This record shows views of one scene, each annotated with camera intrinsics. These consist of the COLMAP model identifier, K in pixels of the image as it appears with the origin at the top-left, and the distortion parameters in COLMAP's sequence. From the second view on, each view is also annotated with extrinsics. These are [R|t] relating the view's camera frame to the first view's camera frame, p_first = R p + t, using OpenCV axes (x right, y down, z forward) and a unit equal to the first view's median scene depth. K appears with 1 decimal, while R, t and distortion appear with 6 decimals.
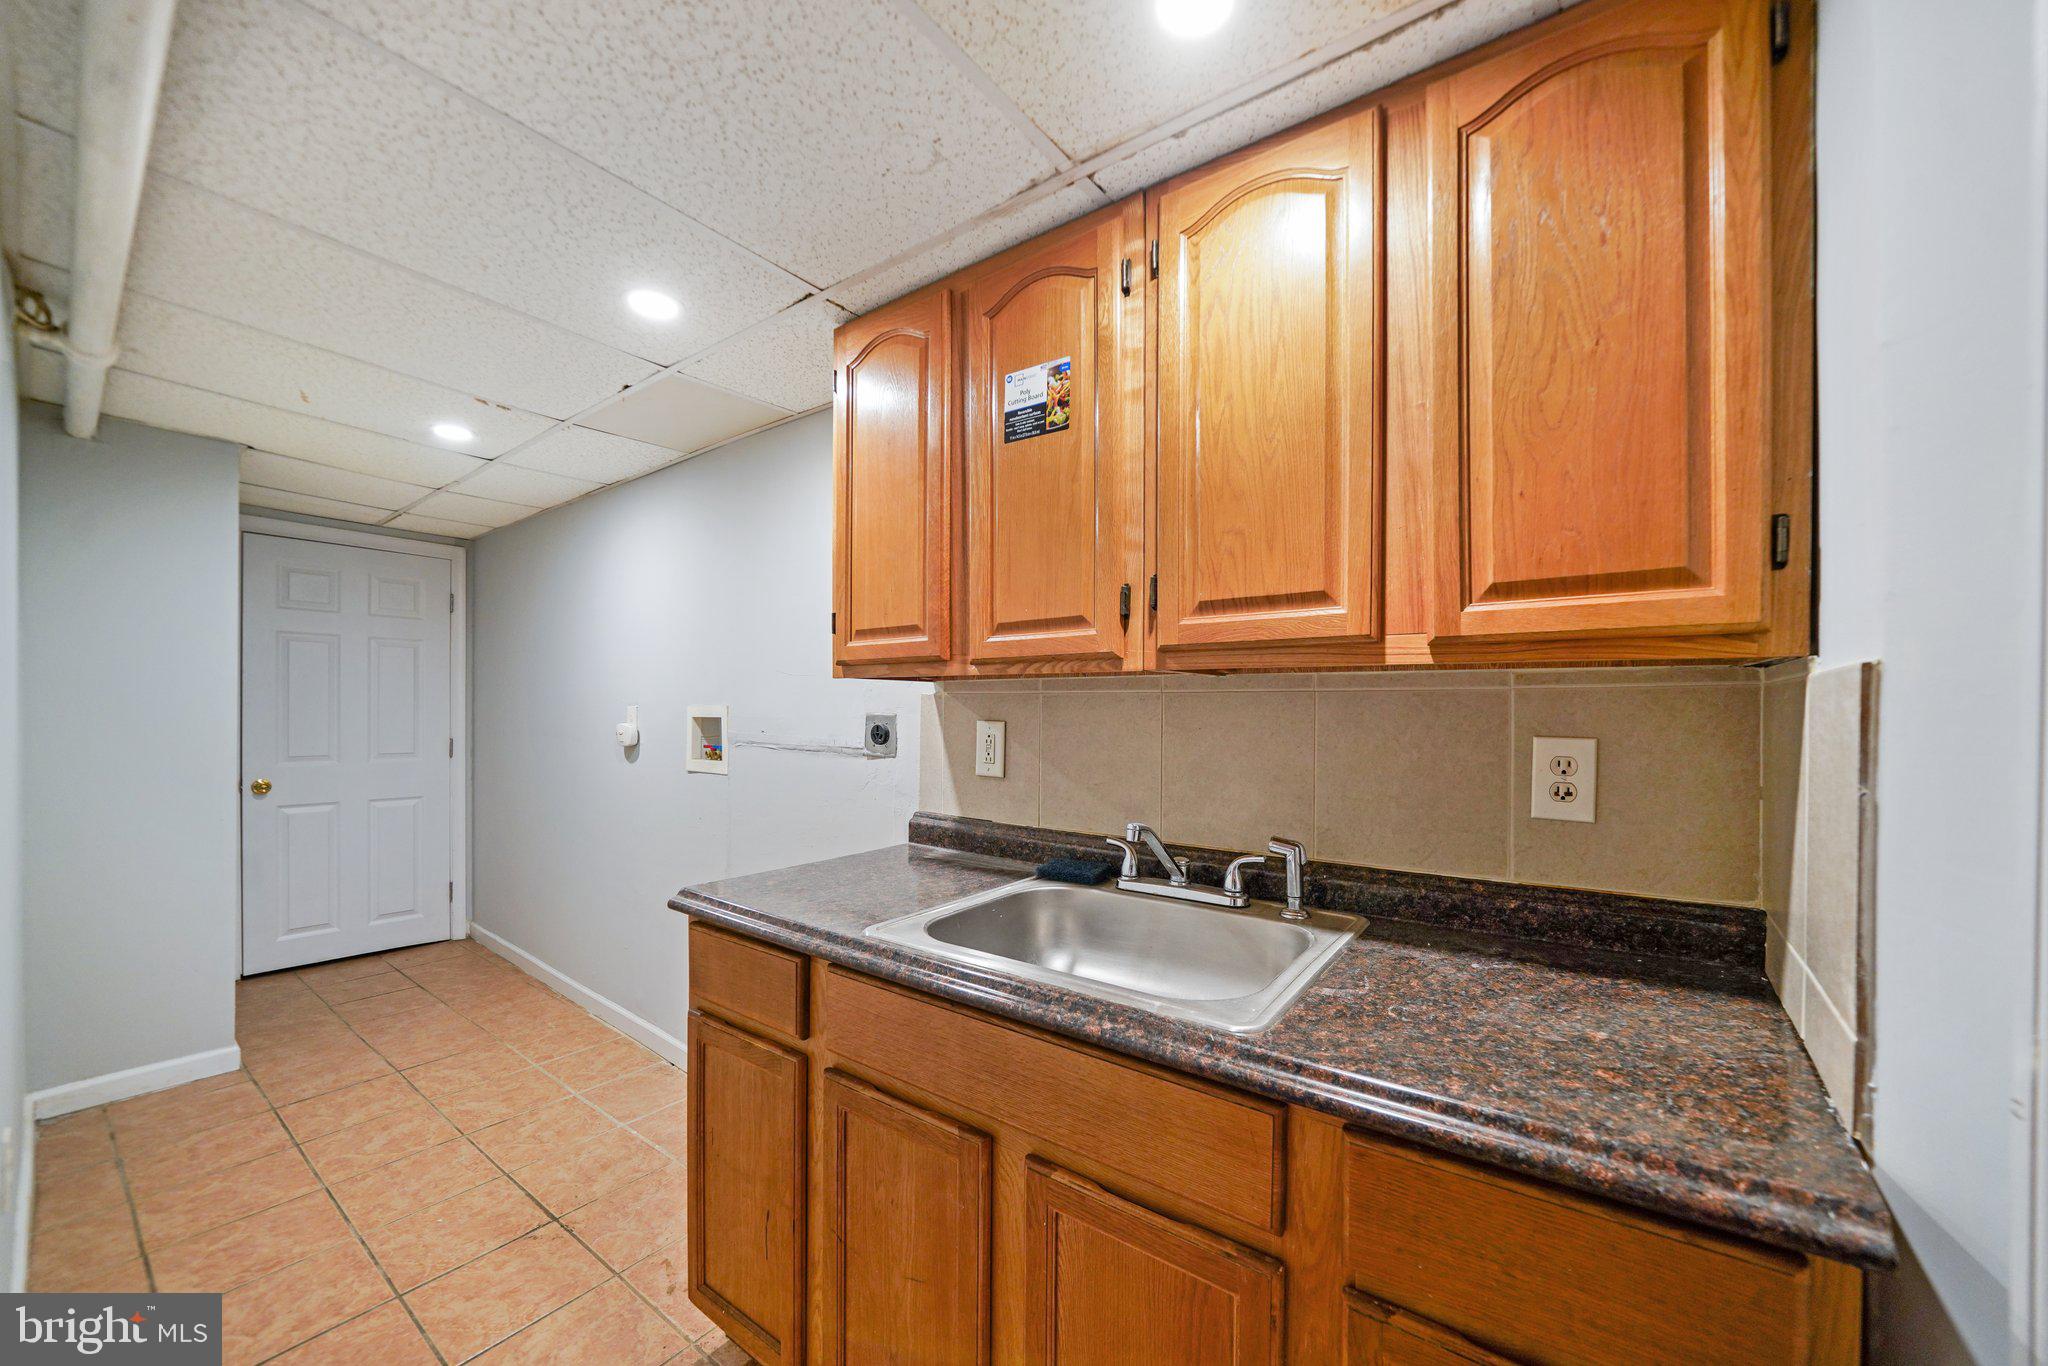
lens RADIAL K [[784.3, 0, 1028.2], [0, 784.3, 698.5], [0, 0, 1]] dist [-0.010954, -0.000097]
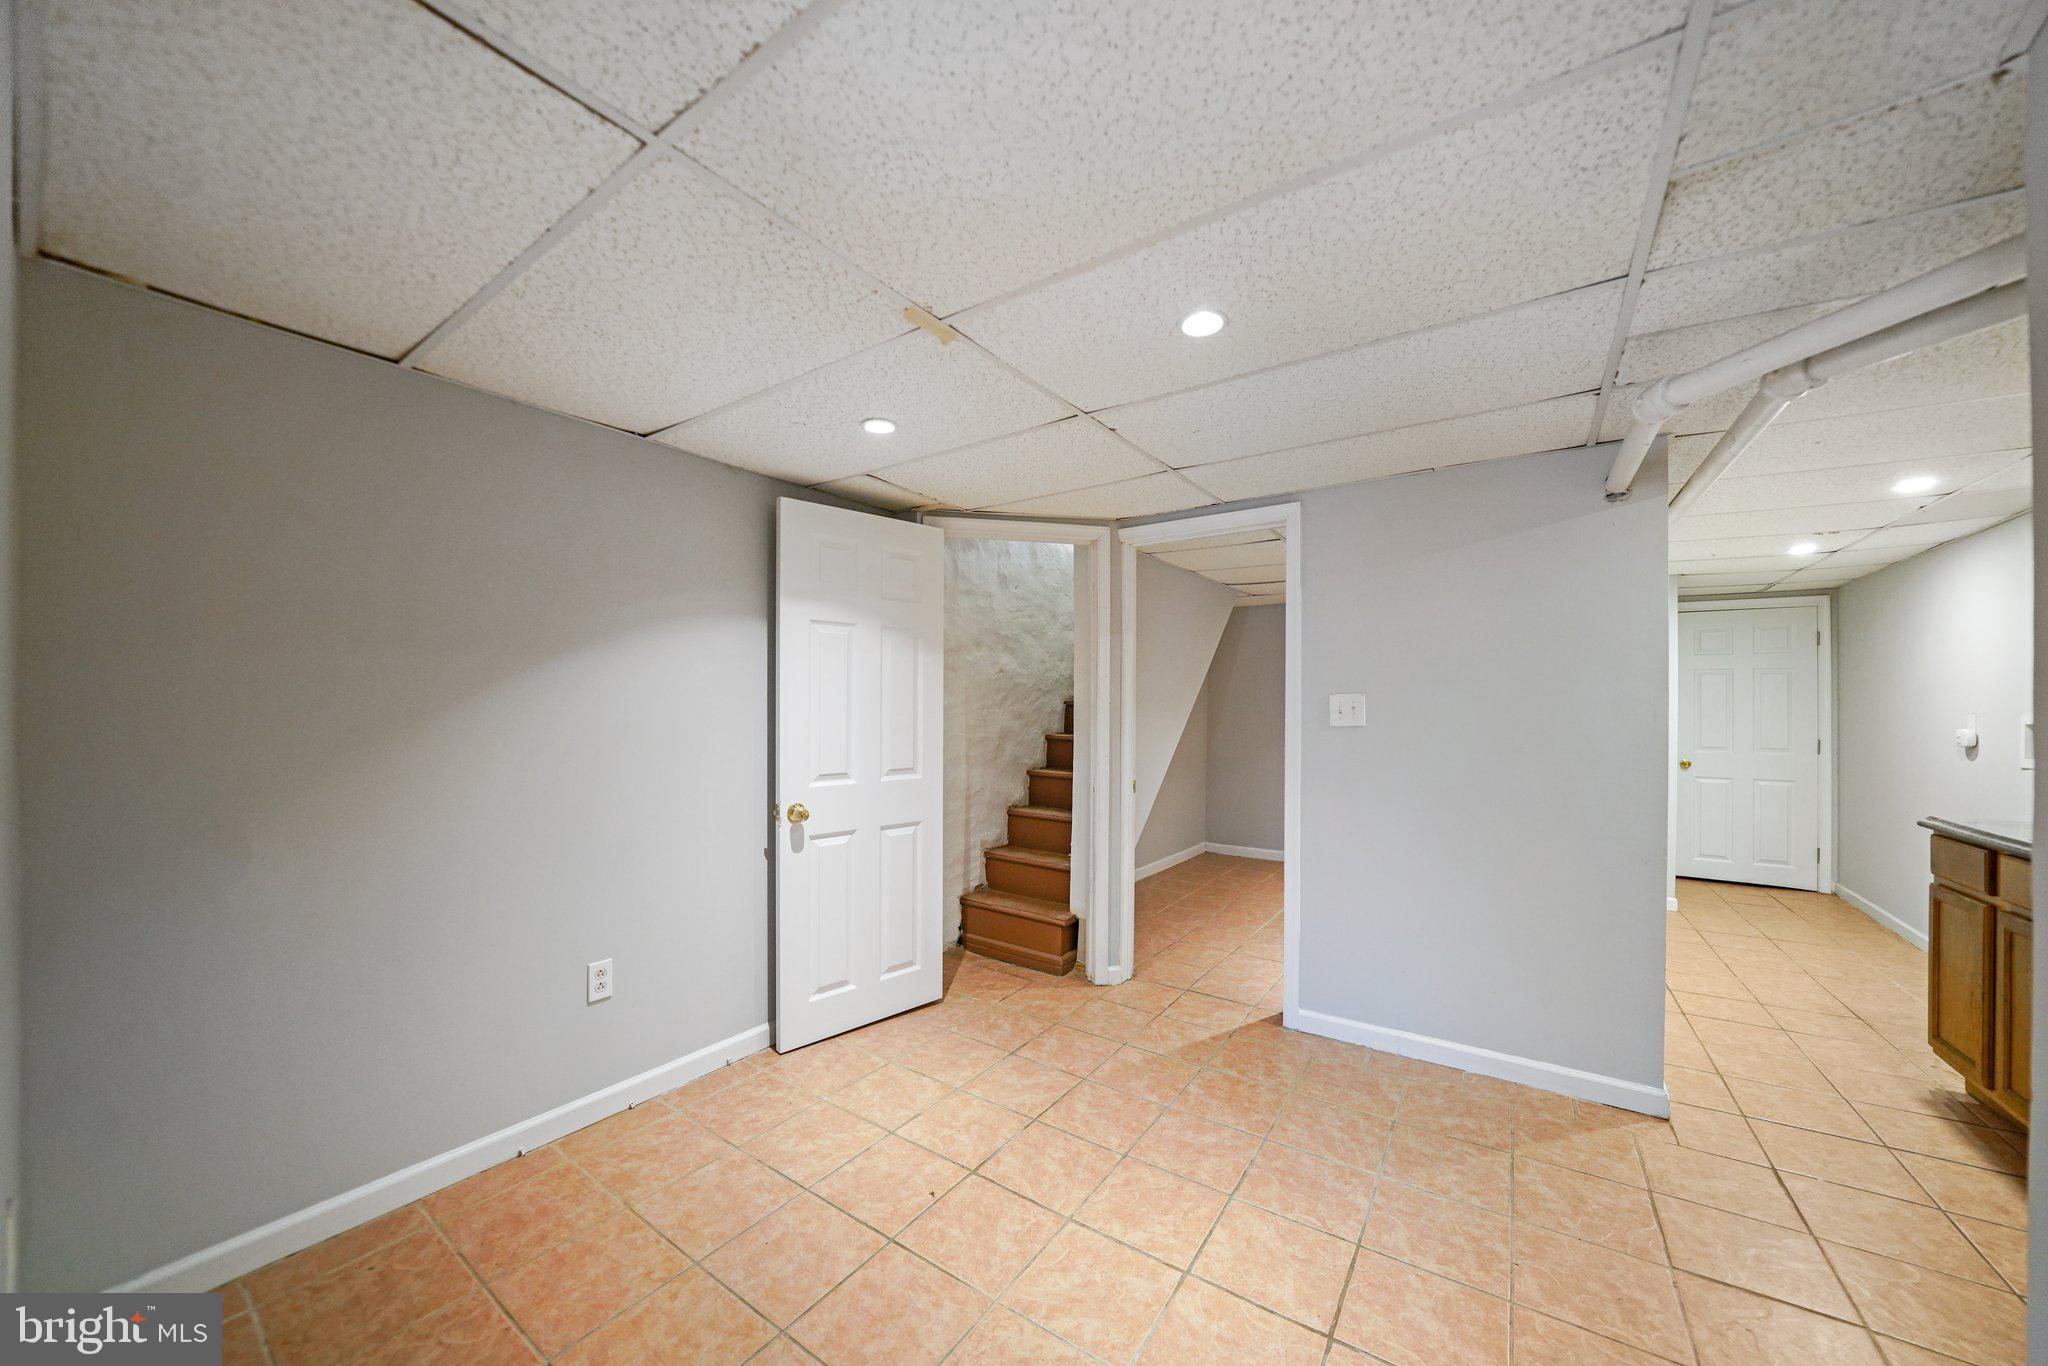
lens RADIAL K [[712.6, 0, 1023.8], [0, 712.6, 708.4], [0, 0, 1]] dist [-0.025136, -0.000043]
pose [[0.052256, -0.004403, -0.998624, 1.087373], [0.003908, 0.999984, -0.004204, -0.008931], [0.998626, -0.003683, 0.052272, -1.248715]]
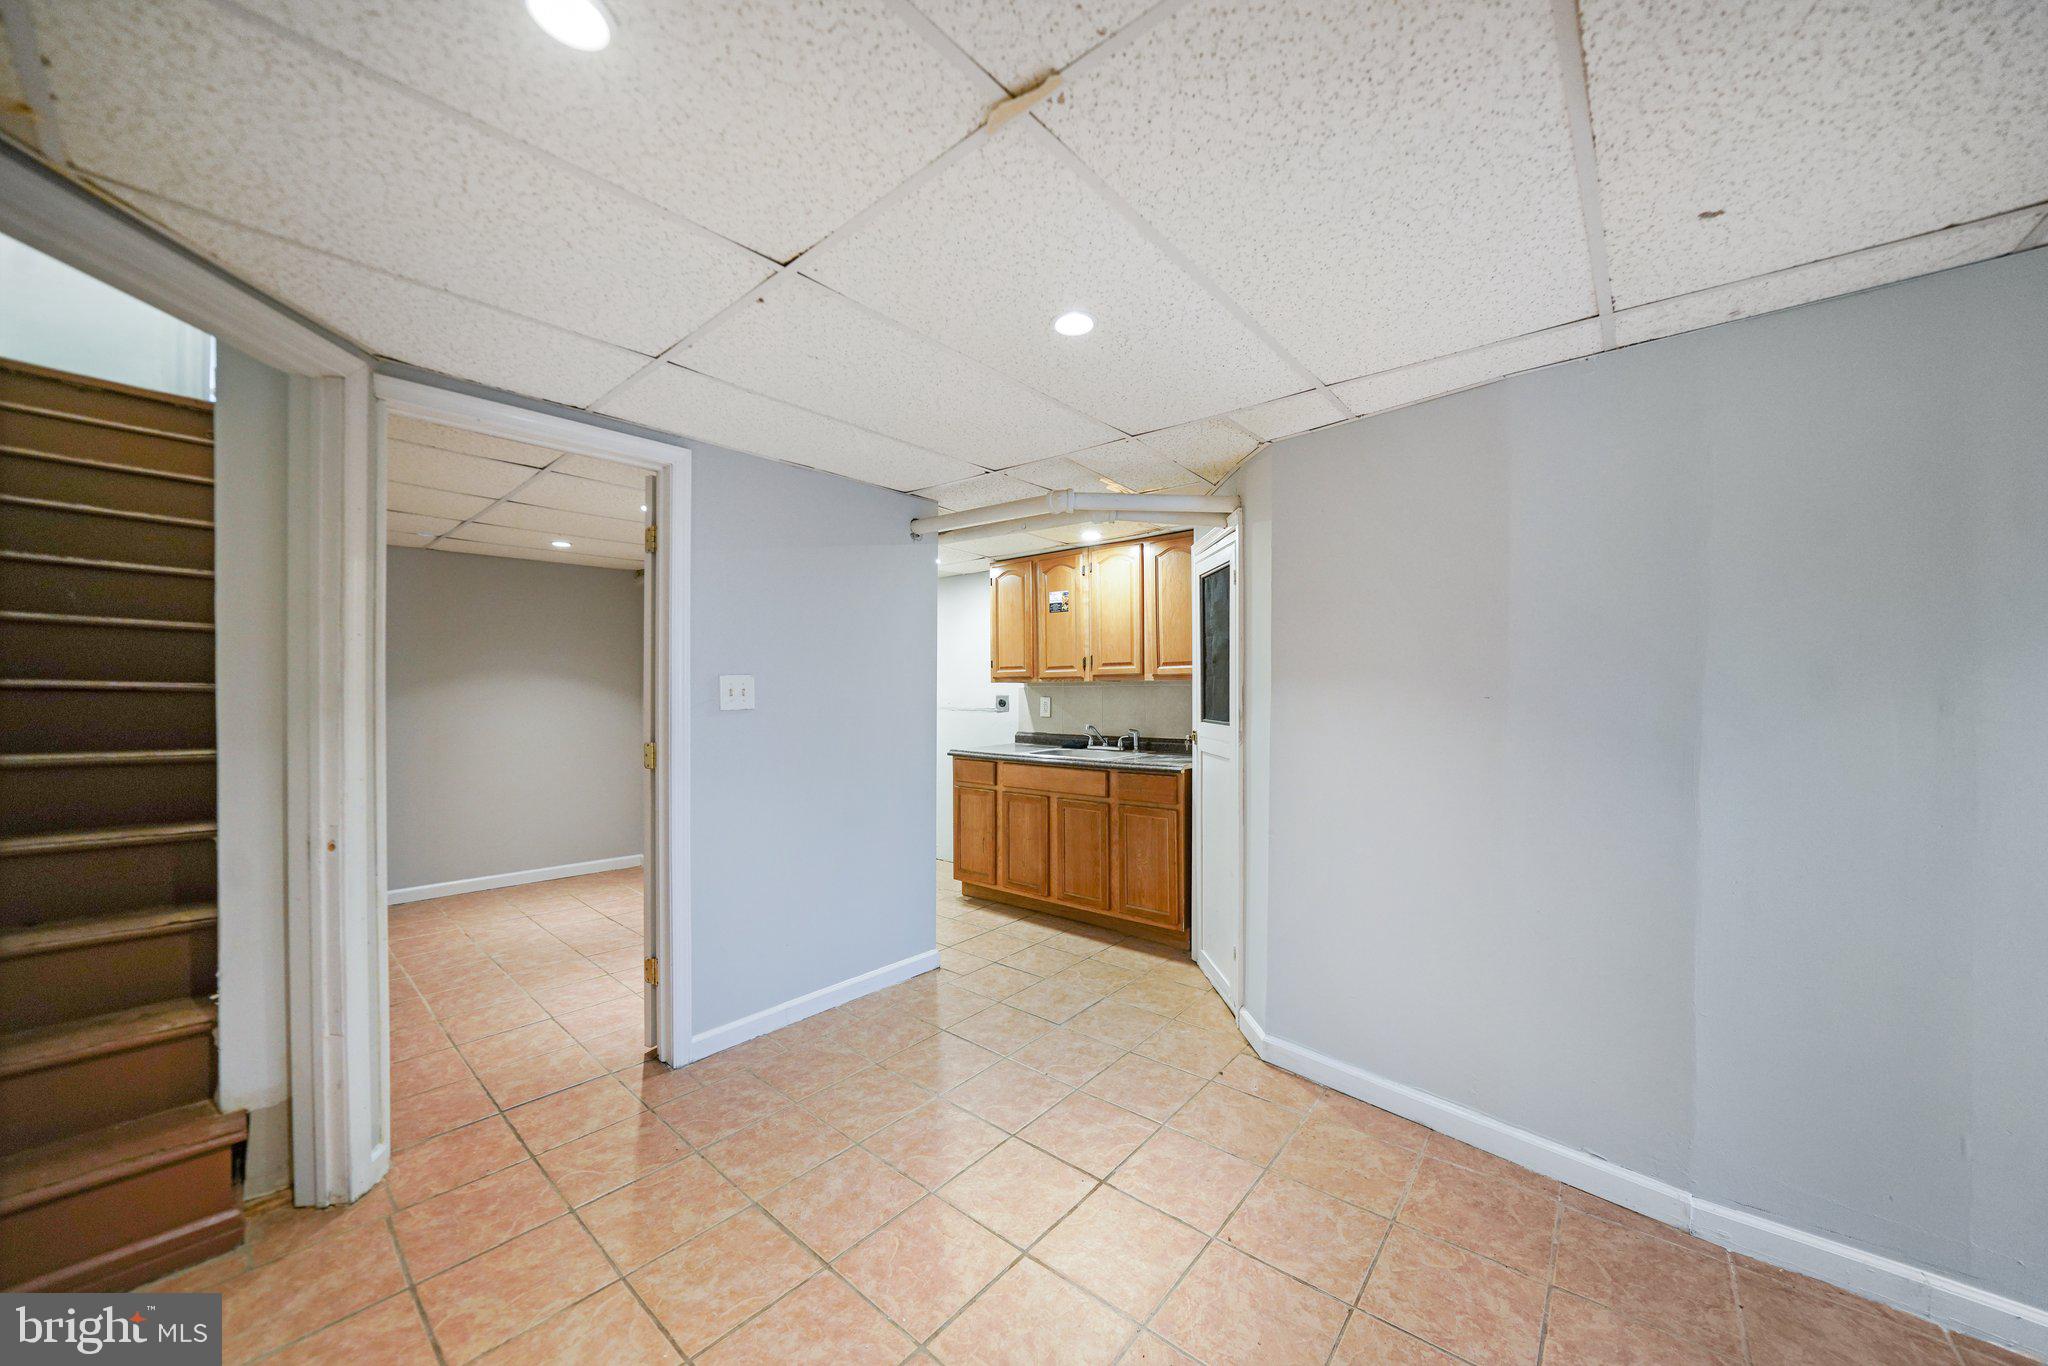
lens RADIAL K [[713.3, 0, 1031.8], [0, 713.3, 699.0], [0, 0, 1]] dist [-0.026942, 0.003436]
pose [[0.998715, -0.009085, -0.049867, 0.041189], [0.010027, 0.999775, 0.018679, -0.017478], [0.049686, -0.019155, 0.998581, -2.048564]]
